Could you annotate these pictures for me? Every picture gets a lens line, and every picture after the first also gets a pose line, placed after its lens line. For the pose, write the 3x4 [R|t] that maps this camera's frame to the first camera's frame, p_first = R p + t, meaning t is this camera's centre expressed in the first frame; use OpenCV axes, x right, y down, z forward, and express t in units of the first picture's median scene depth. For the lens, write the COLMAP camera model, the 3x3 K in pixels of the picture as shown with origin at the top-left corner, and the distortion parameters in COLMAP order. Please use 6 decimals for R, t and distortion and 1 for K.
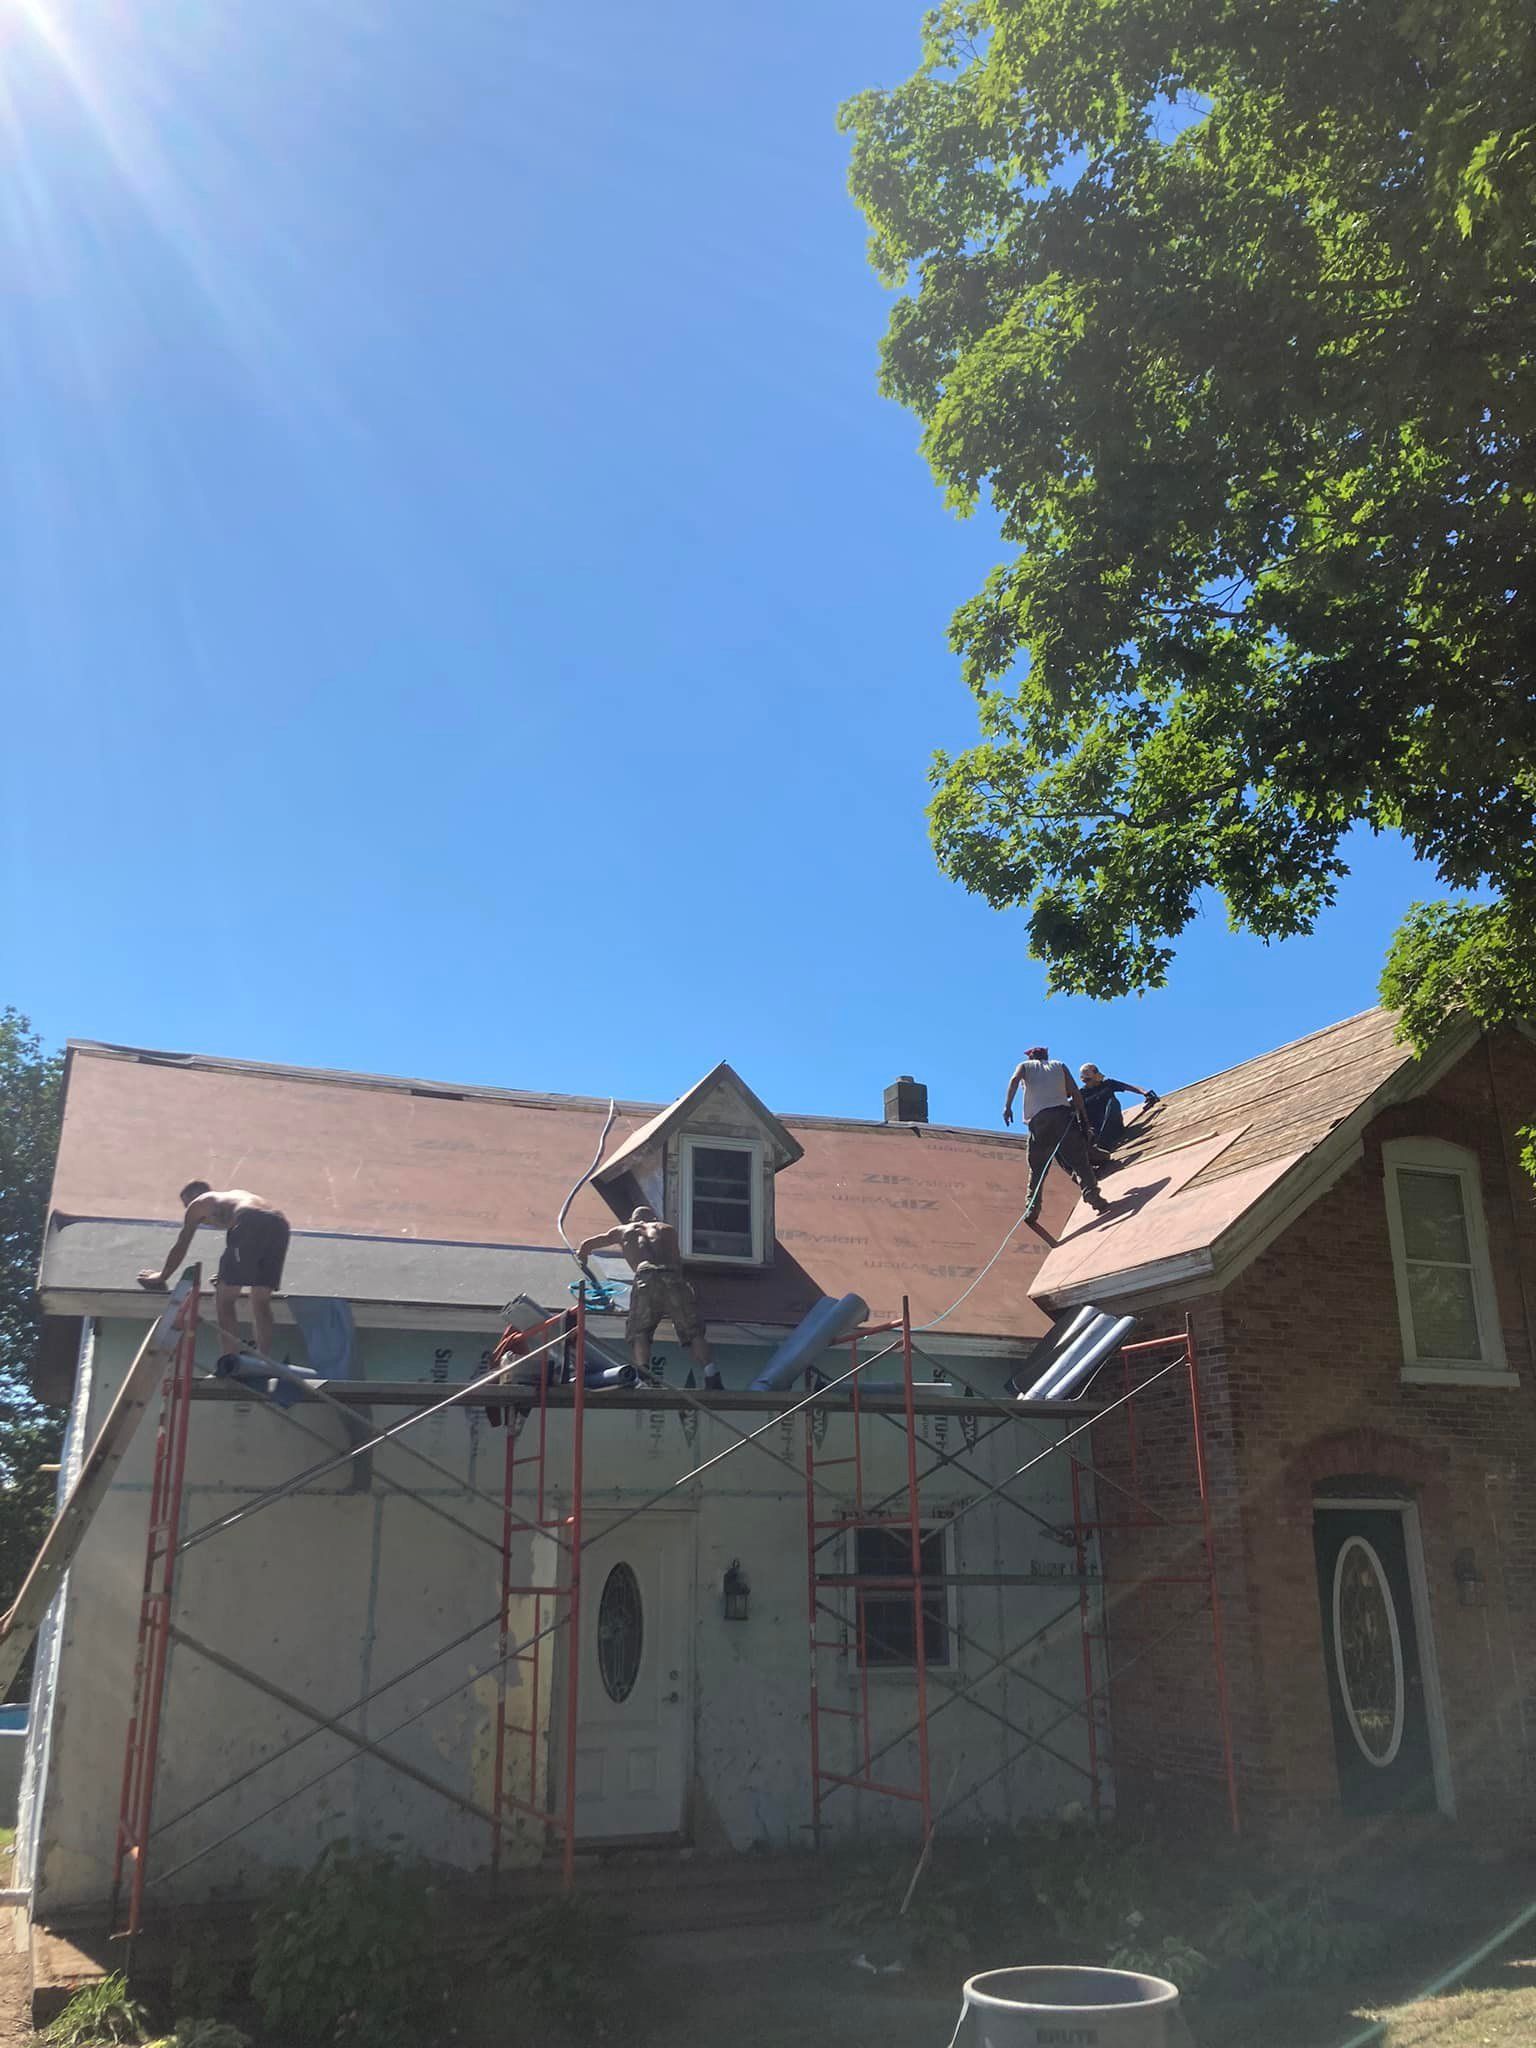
lens RADIAL K [[1696.4, 0, 744.0], [0, 1696.4, 1026.3], [0, 0, 1]] dist [-0.033019, 0.095022]
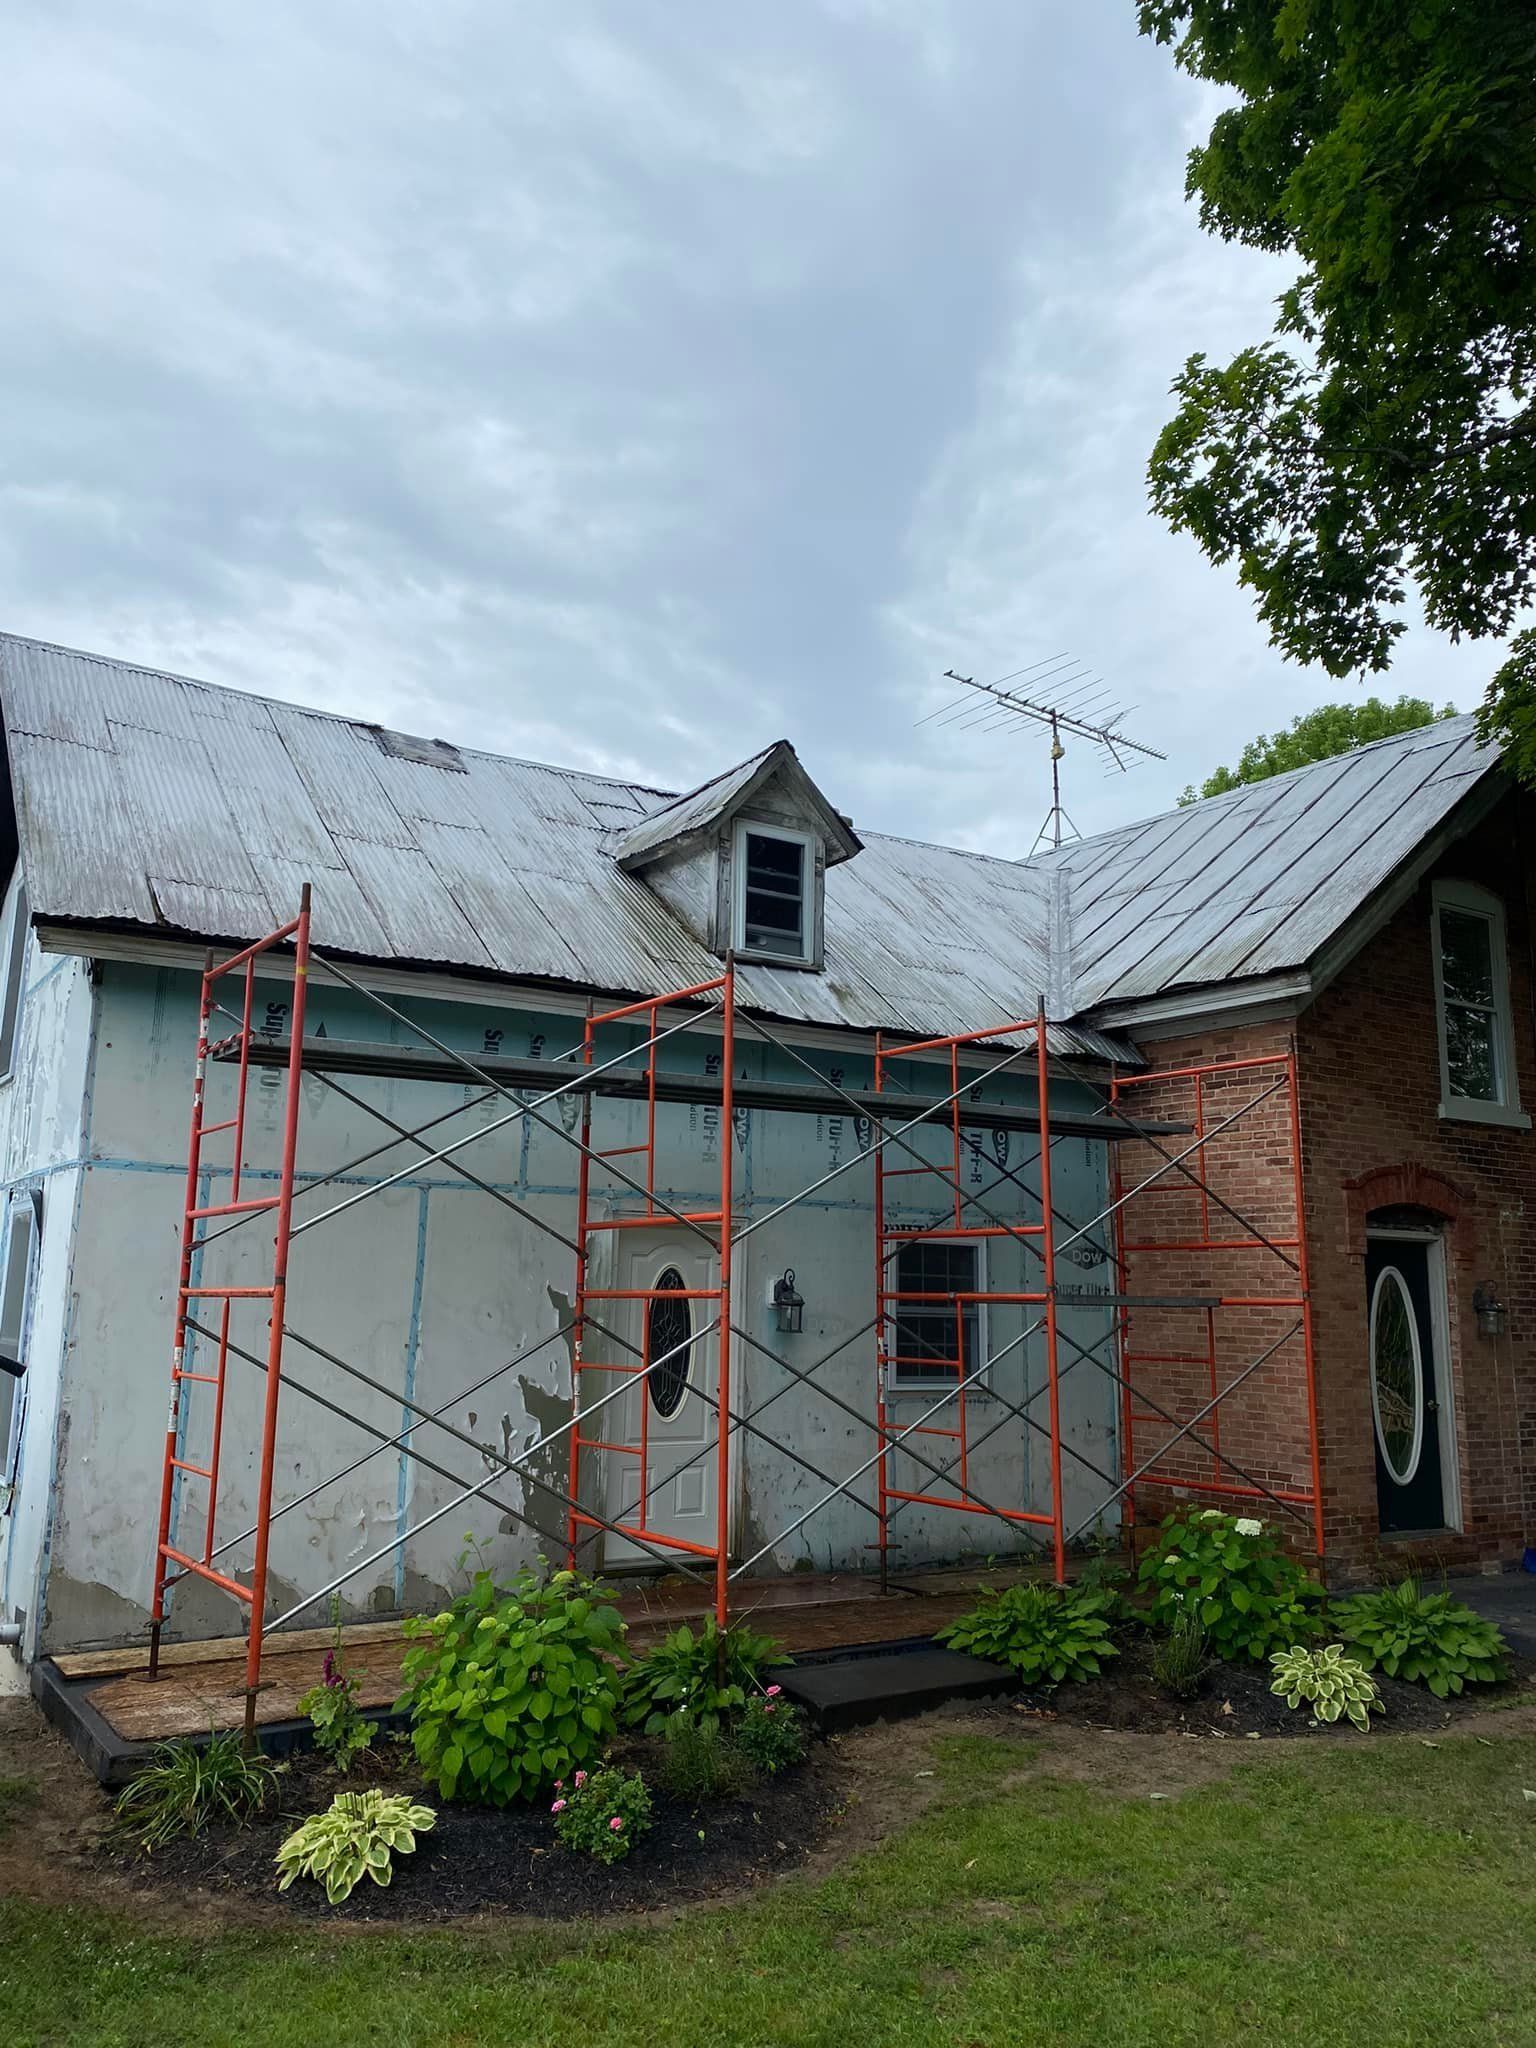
lens RADIAL K [[1558.8, 0, 756.2], [0, 1558.8, 986.5], [0, 0, 1]] dist [0.074965, -0.132950]
pose [[0.982335, 0.059367, 0.177466, -0.182675], [-0.079385, 0.990987, 0.107907, 0.065939], [-0.169461, -0.120088, 0.978193, 0.170344]]
